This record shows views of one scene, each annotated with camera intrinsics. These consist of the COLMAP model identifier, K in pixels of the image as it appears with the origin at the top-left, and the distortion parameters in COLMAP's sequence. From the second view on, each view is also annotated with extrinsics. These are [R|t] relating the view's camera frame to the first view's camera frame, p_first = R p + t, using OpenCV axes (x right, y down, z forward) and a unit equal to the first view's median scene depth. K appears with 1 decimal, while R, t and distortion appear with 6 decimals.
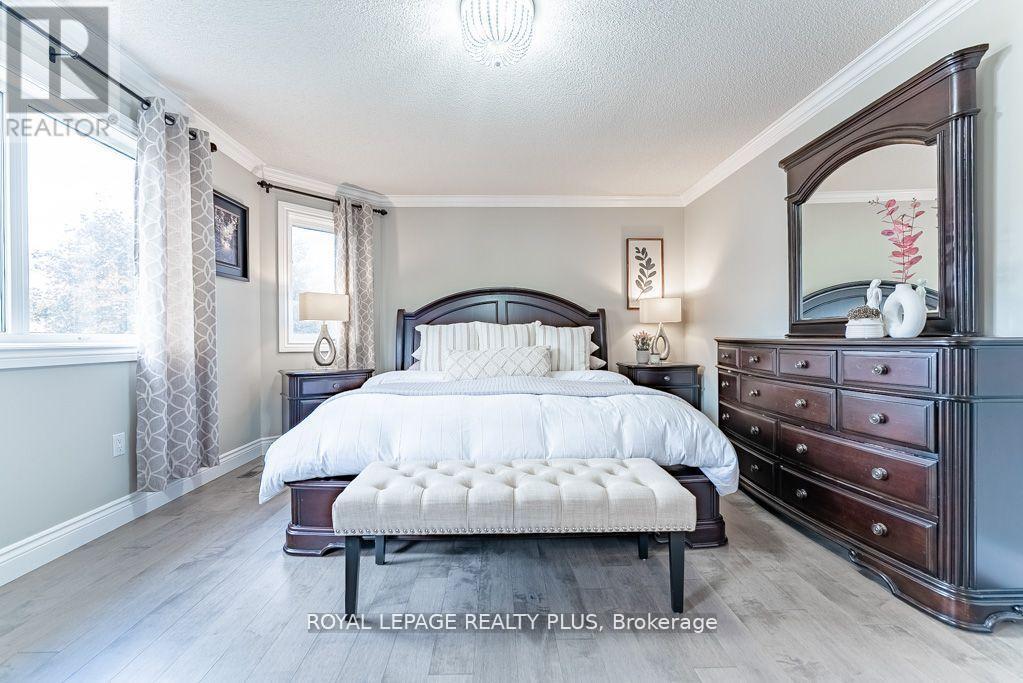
lens RADIAL K [[424.7, 0, 511.5], [0, 424.7, 341.5], [0, 0, 1]] dist [-0.002377, 0.000062]
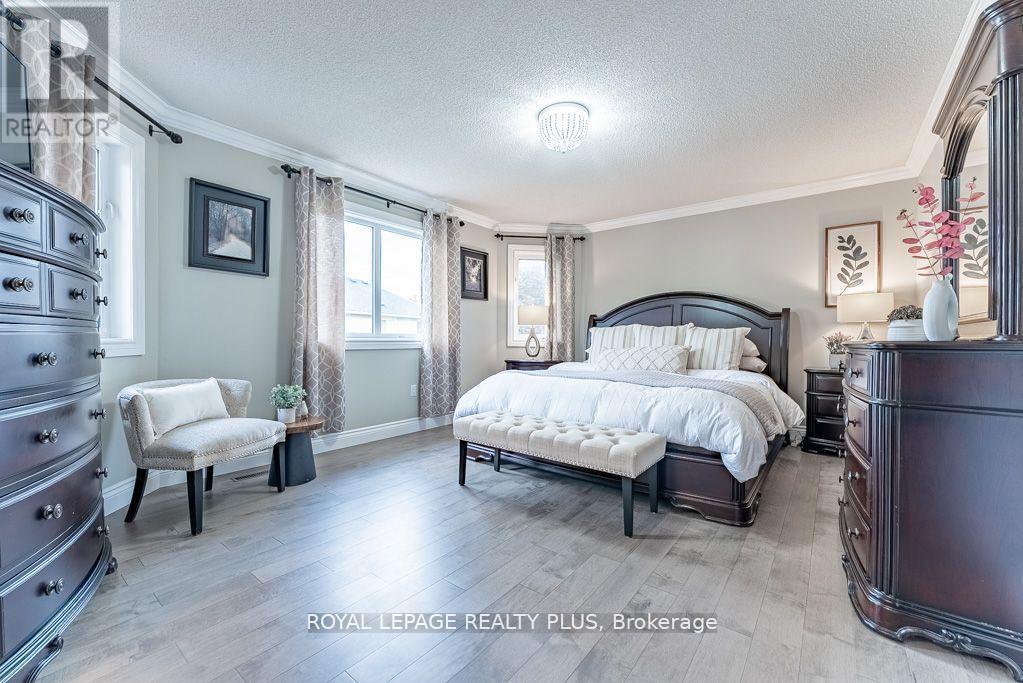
lens RADIAL K [[425.2, 0, 512.3], [0, 425.2, 347.0], [0, 0, 1]] dist [0.000274, 0.000099]
pose [[0.766068, 0.022010, -0.642383, 0.424147], [-0.012804, 0.999738, 0.018985, -0.001410], [0.642632, -0.006319, 0.766149, -0.132418]]
